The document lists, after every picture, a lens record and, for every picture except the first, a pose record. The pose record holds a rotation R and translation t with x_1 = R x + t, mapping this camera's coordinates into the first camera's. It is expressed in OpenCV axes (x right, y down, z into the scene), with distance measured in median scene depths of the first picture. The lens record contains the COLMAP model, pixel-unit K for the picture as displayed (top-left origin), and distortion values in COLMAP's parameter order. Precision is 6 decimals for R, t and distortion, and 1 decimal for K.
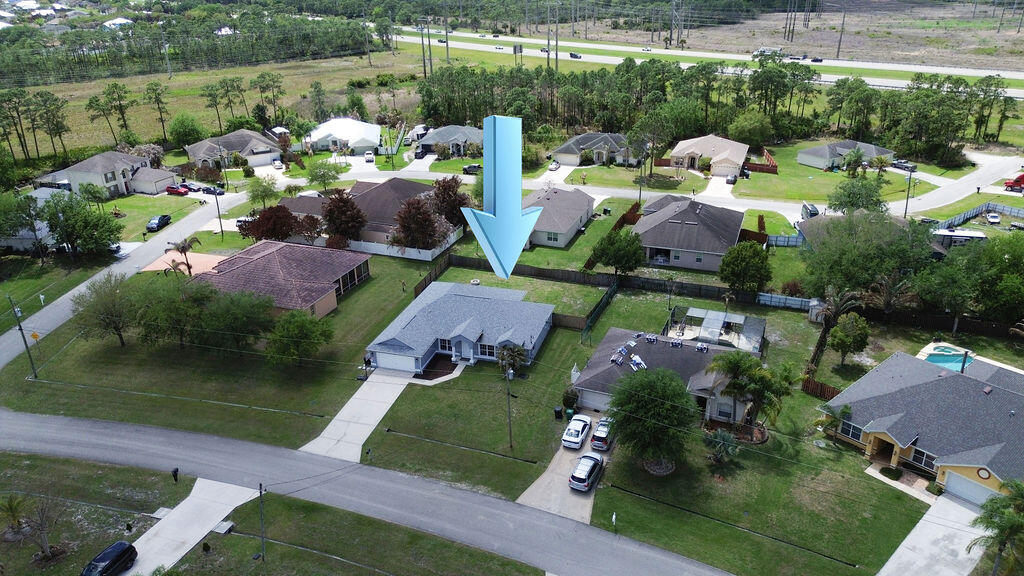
lens RADIAL K [[725.8, 0, 512.0], [0, 725.8, 288.0], [0, 0, 1]] dist [0.077322, -0.080083]
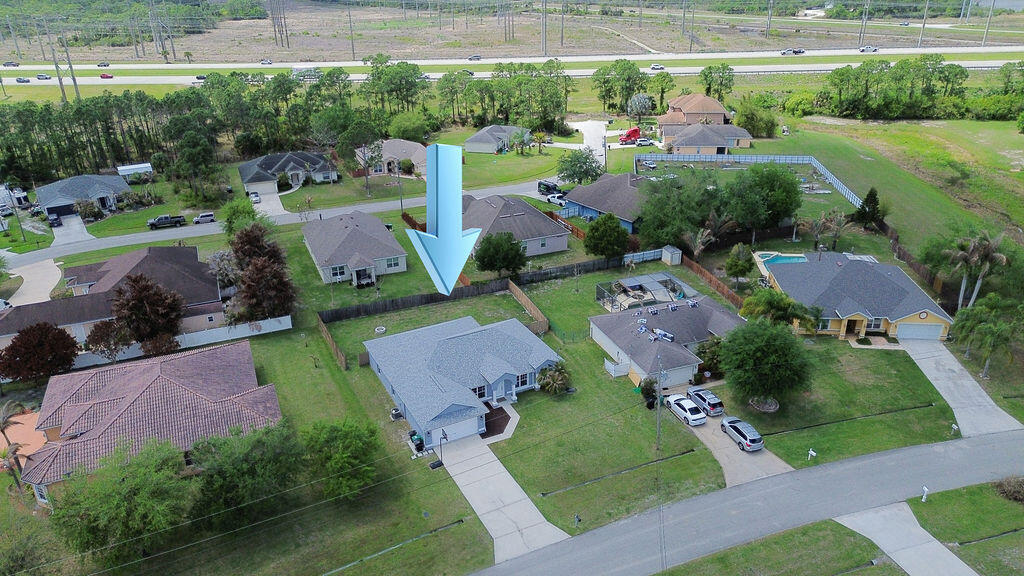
lens RADIAL K [[725.8, 0, 512.0], [0, 725.8, 288.0], [0, 0, 1]] dist [0.077322, -0.080083]
pose [[0.720847, -0.279763, 0.634123, -0.442745], [0.286182, 0.953423, 0.095312, -0.087727], [-0.631252, 0.112769, 0.767336, 0.211839]]
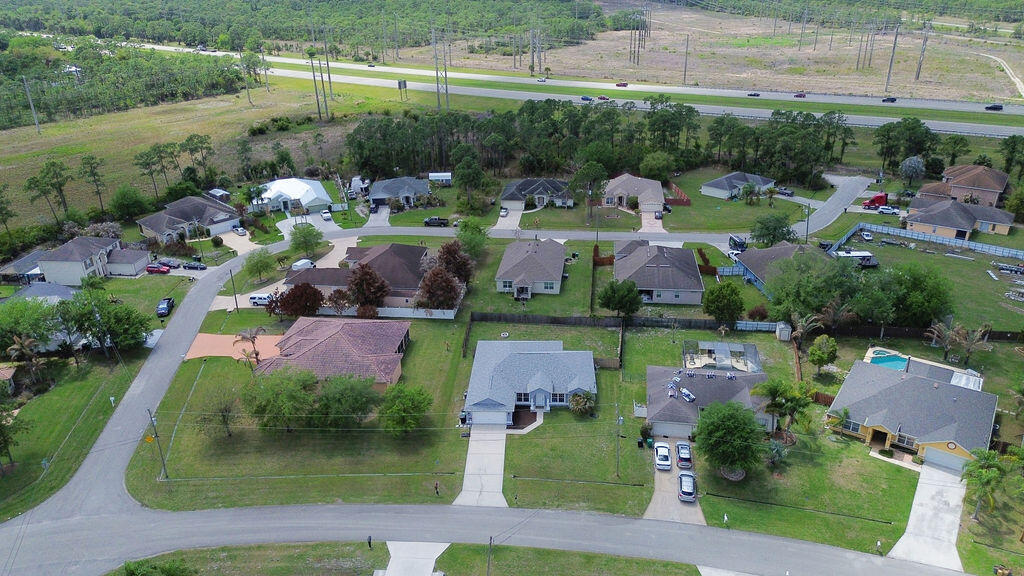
lens RADIAL K [[725.8, 0, 512.0], [0, 725.8, 288.0], [0, 0, 1]] dist [0.077322, -0.080083]
pose [[0.971336, -0.100367, 0.215483, -0.264072], [0.101102, 0.994847, 0.007635, -0.085529], [-0.215139, 0.014369, 0.976478, -0.133659]]
